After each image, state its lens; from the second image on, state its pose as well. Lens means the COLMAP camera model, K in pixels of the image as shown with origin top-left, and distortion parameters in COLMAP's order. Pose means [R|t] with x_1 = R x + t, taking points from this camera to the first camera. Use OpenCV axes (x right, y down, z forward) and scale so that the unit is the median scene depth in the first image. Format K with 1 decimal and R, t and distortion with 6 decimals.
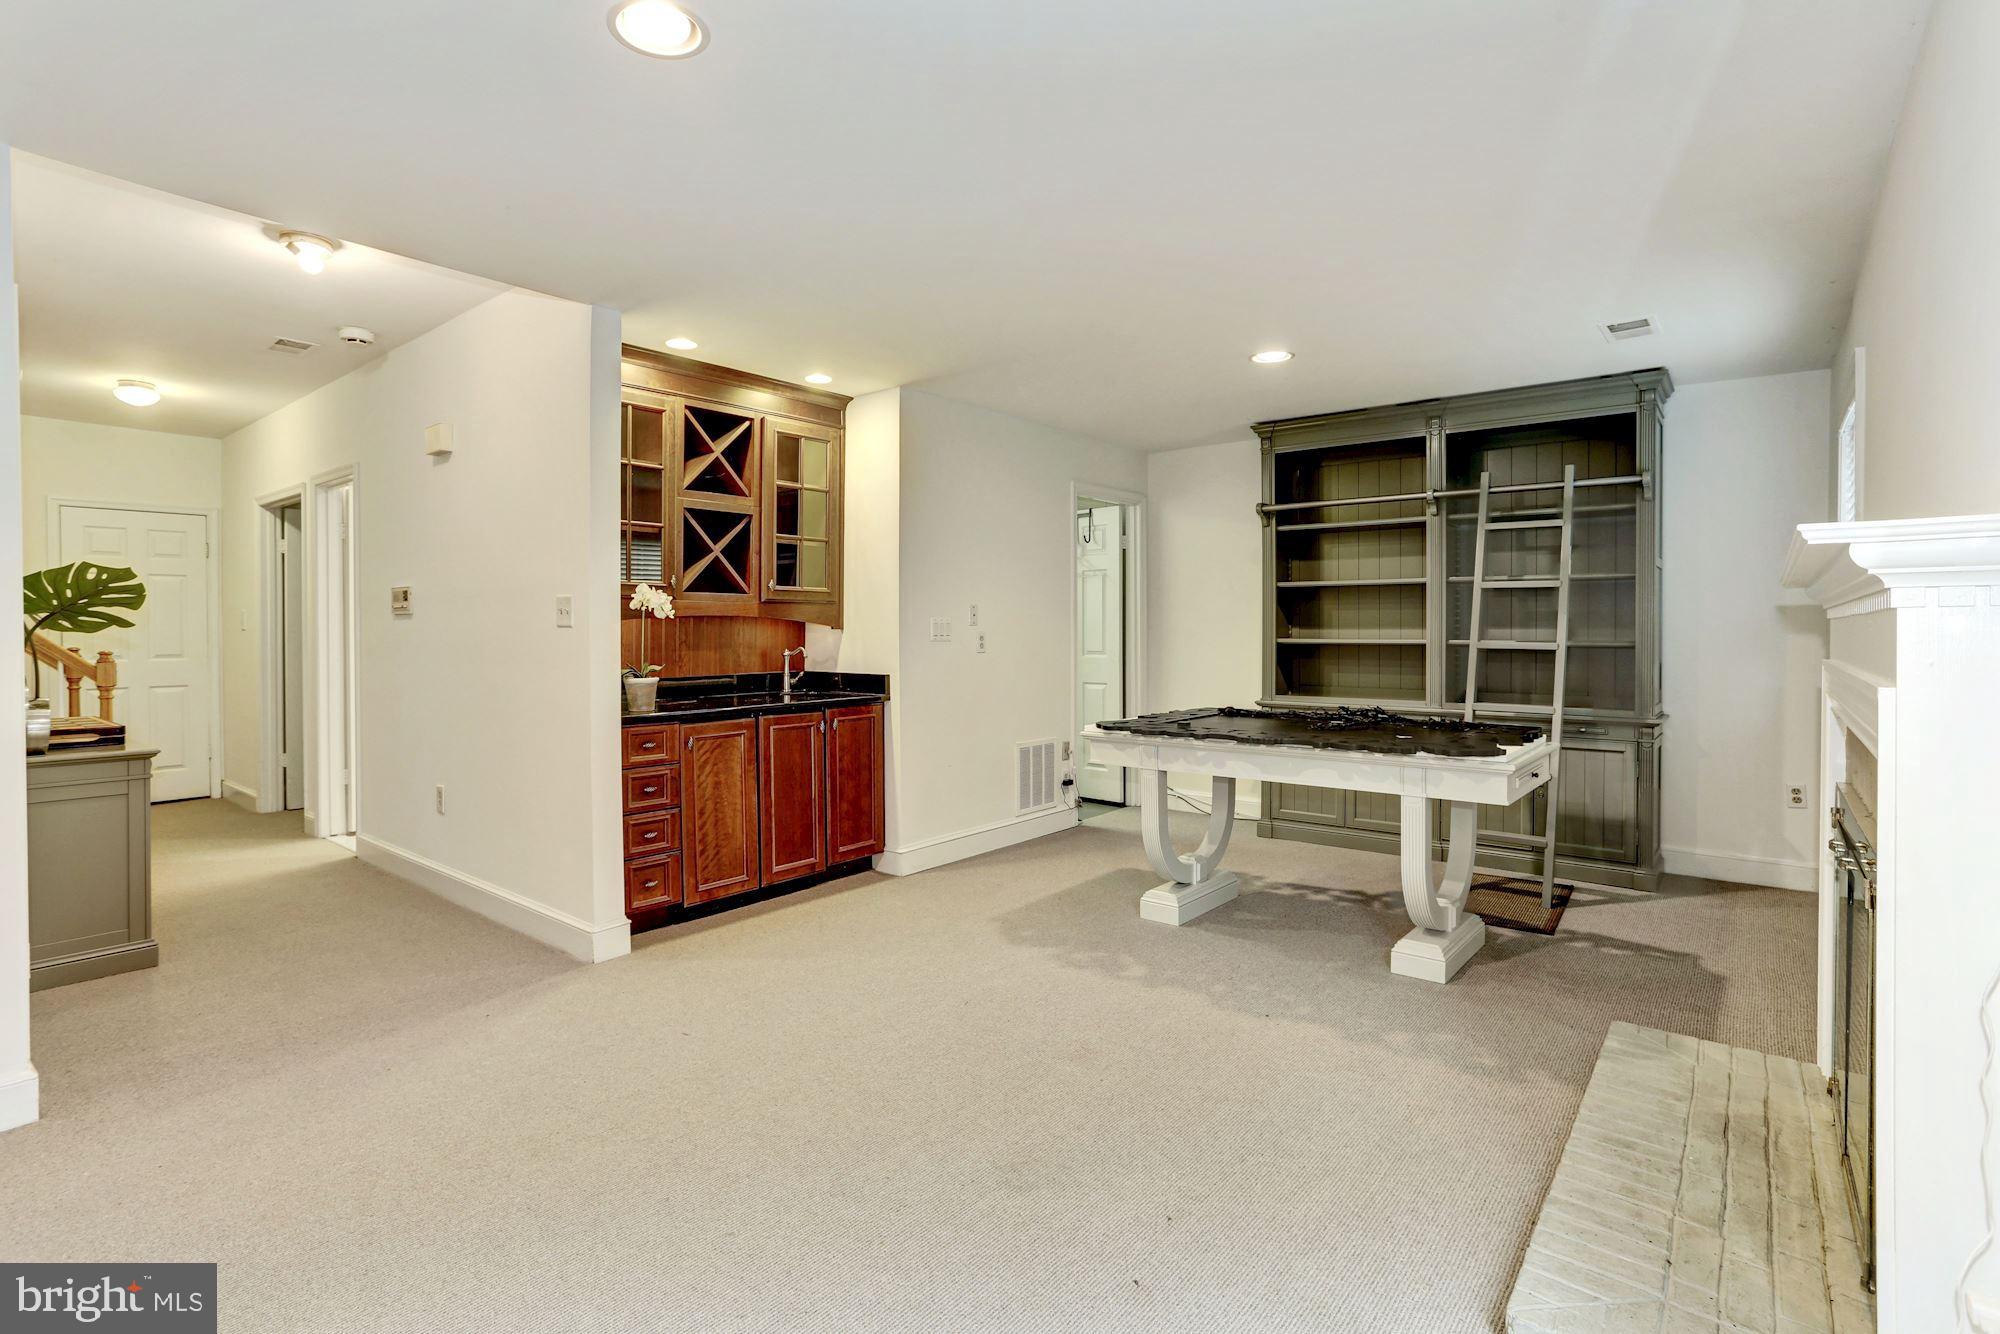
lens RADIAL K [[966.1, 0, 992.9], [0, 966.1, 638.9], [0, 0, 1]] dist [-0.052648, 0.035271]
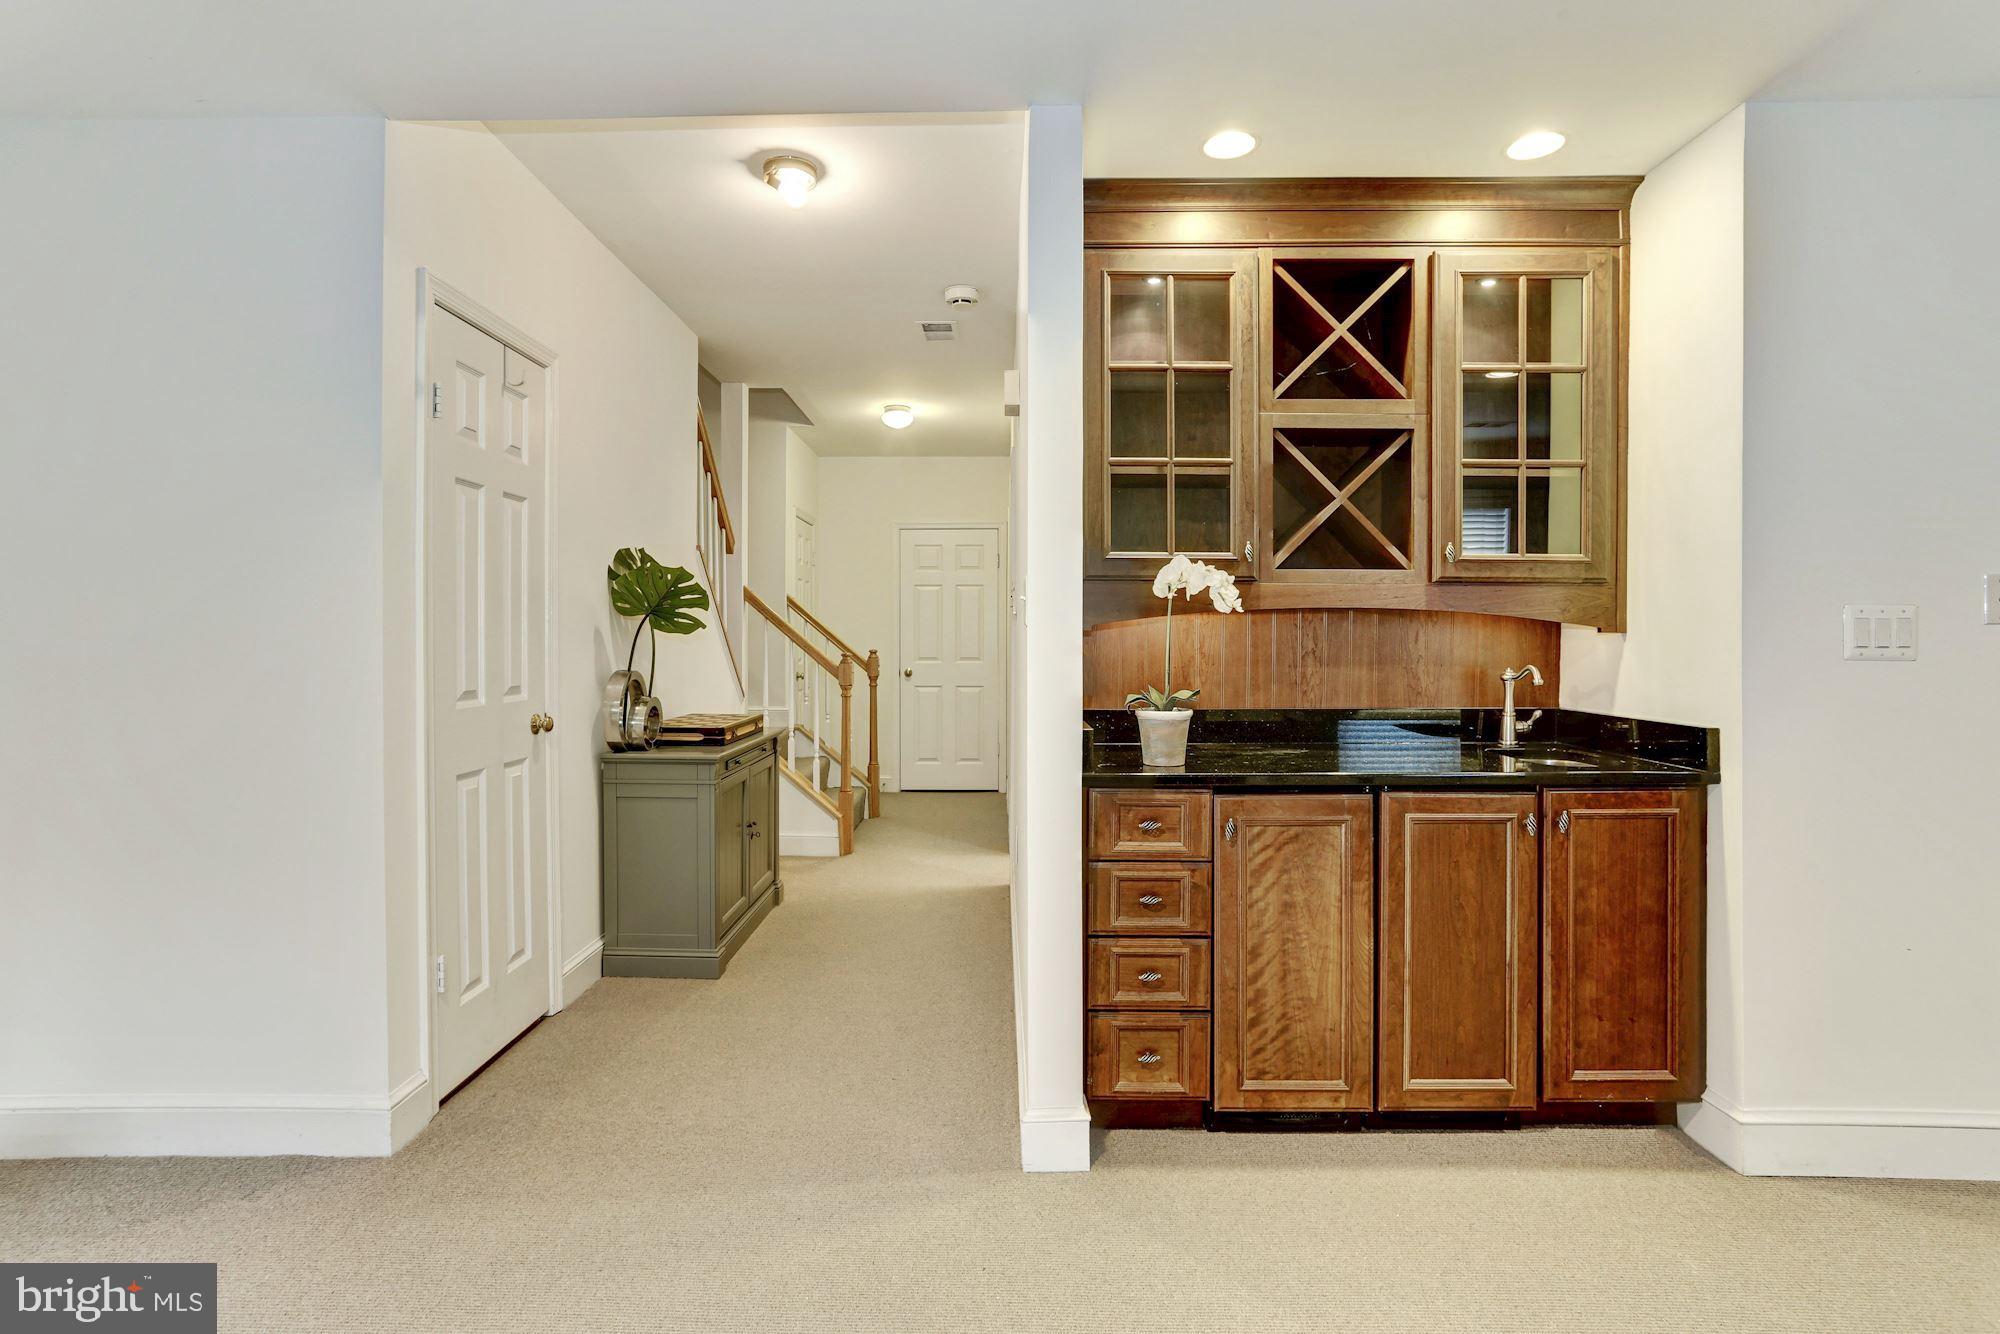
lens RADIAL K [[966.1, 0, 992.9], [0, 966.1, 638.9], [0, 0, 1]] dist [-0.052648, 0.035271]
pose [[0.609535, 0.003335, -0.792752, 0.045923], [-0.010952, 0.999931, -0.004215, -0.000684], [0.792683, 0.011252, 0.609530, 0.476726]]
